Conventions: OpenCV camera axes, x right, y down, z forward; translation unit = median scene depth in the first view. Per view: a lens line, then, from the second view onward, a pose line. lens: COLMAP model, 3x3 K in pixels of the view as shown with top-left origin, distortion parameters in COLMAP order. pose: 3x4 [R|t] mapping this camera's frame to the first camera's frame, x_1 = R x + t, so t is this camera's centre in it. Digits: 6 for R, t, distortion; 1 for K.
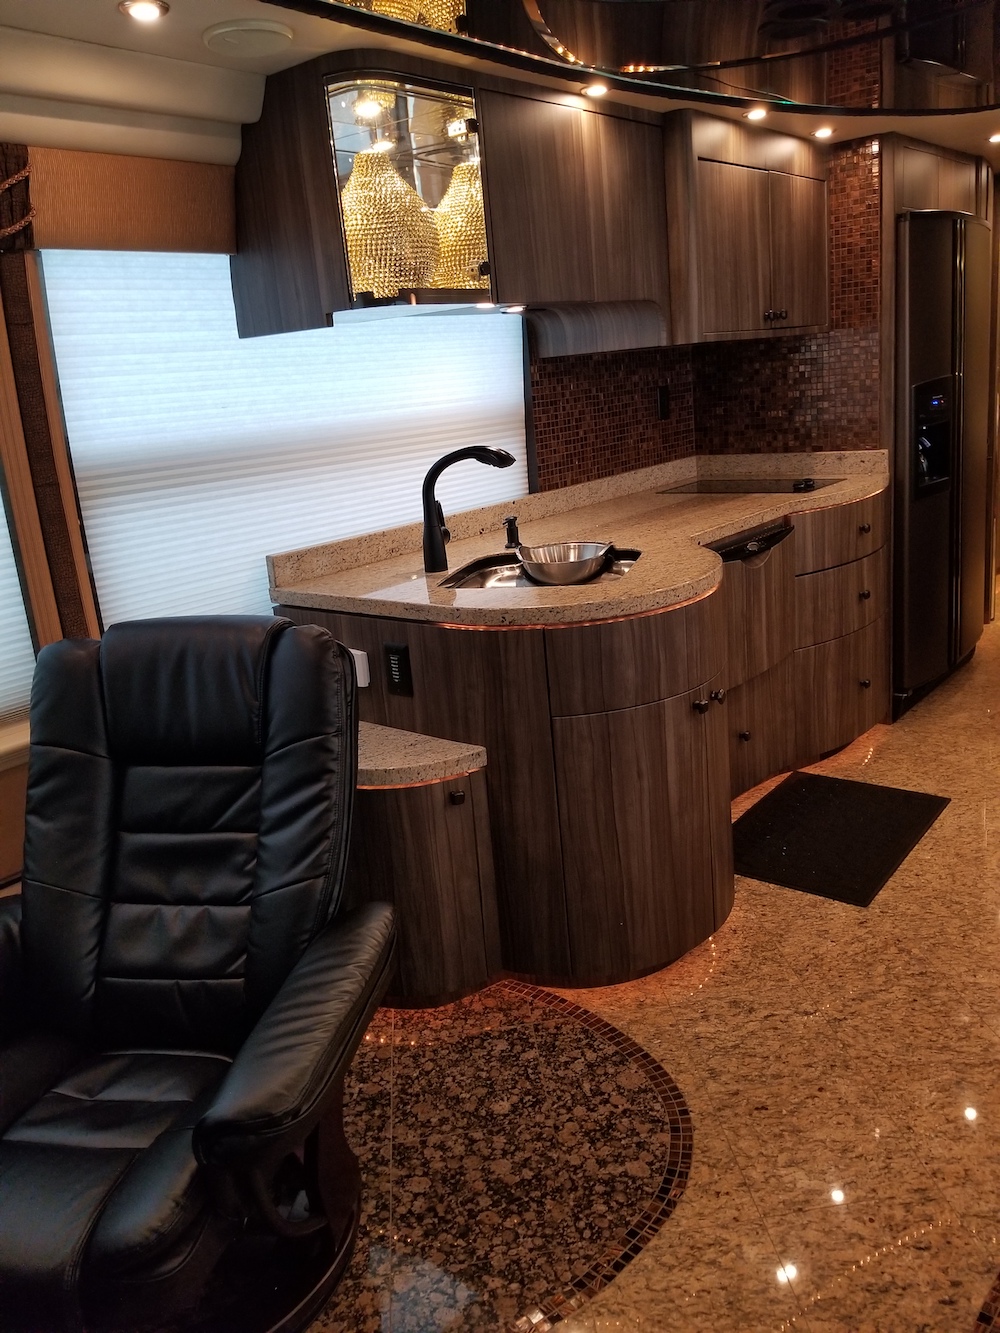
lens RADIAL K [[1051.8, 0, 522.6], [0, 1051.8, 642.5], [0, 0, 1]] dist [0.081357, -0.146522]
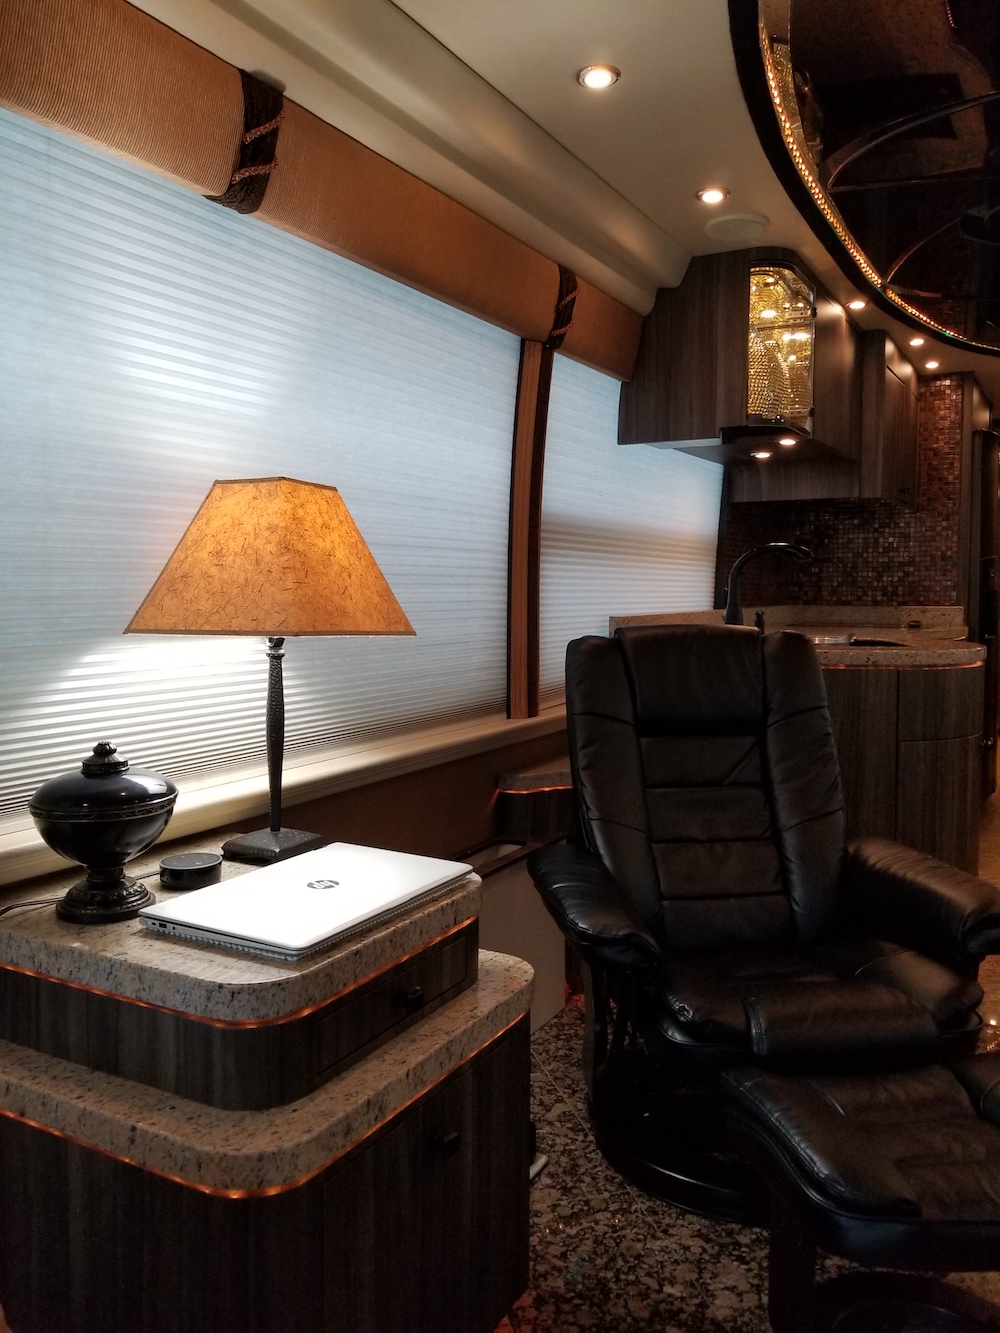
lens RADIAL K [[1051.8, 0, 507.5], [0, 1051.8, 644.8], [0, 0, 1]] dist [0.081357, -0.146522]
pose [[0.981079, 0.078708, 0.176887, -0.406731], [-0.040675, 0.977037, -0.209151, 0.148256], [-0.189287, 0.197999, 0.961752, -0.098256]]
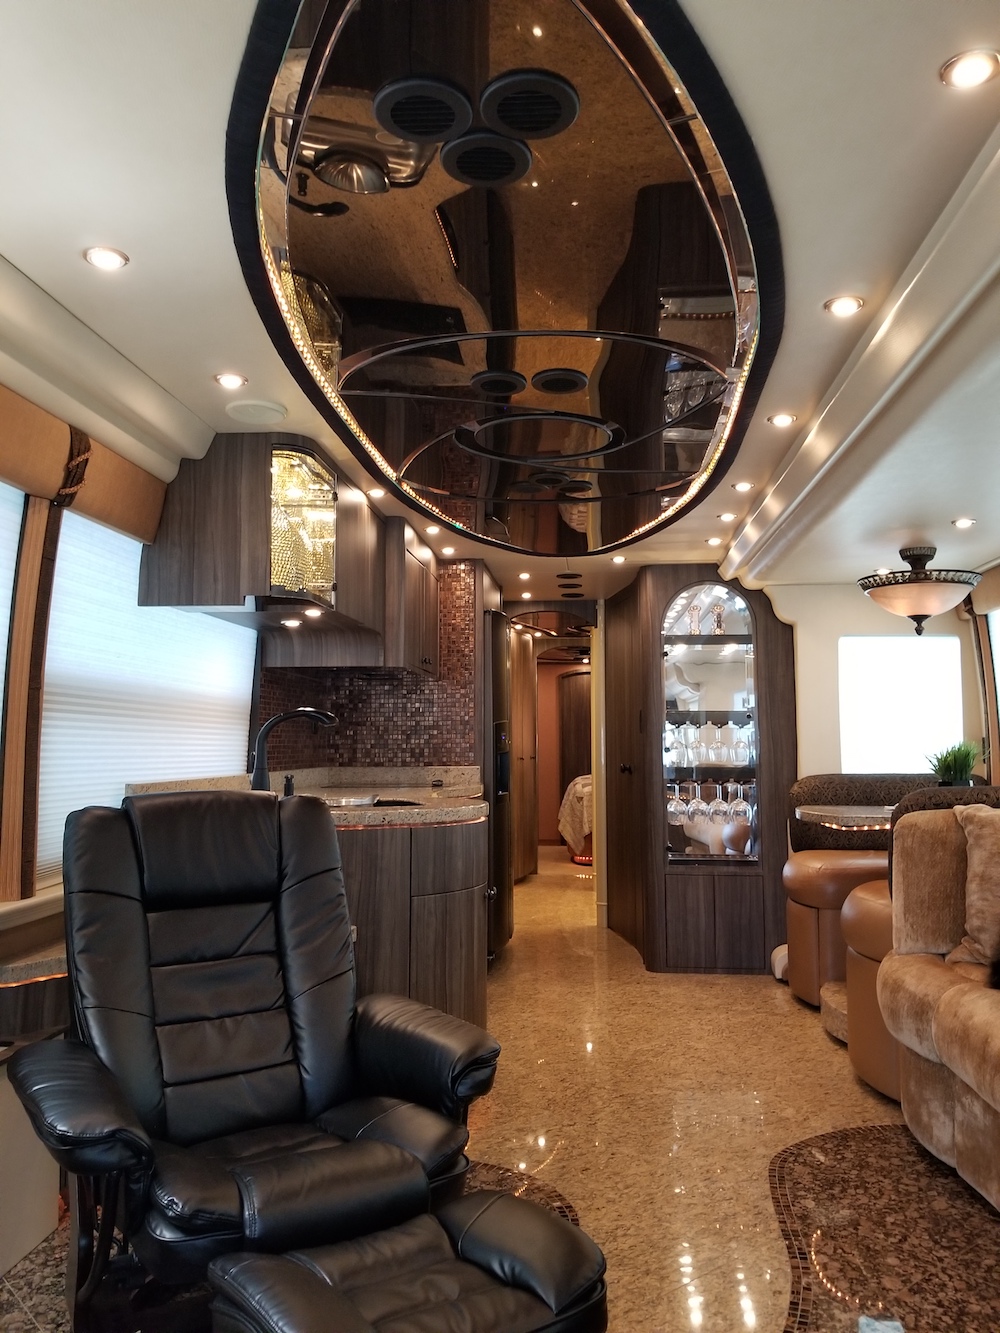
lens RADIAL K [[1051.8, 0, 534.7], [0, 1051.8, 656.7], [0, 0, 1]] dist [0.081357, -0.146522]
pose [[0.817116, 0.131314, 0.561318, -0.389942], [0.079320, 0.938838, -0.335098, 0.150637], [-0.570990, 0.318338, 0.756724, -0.126104]]
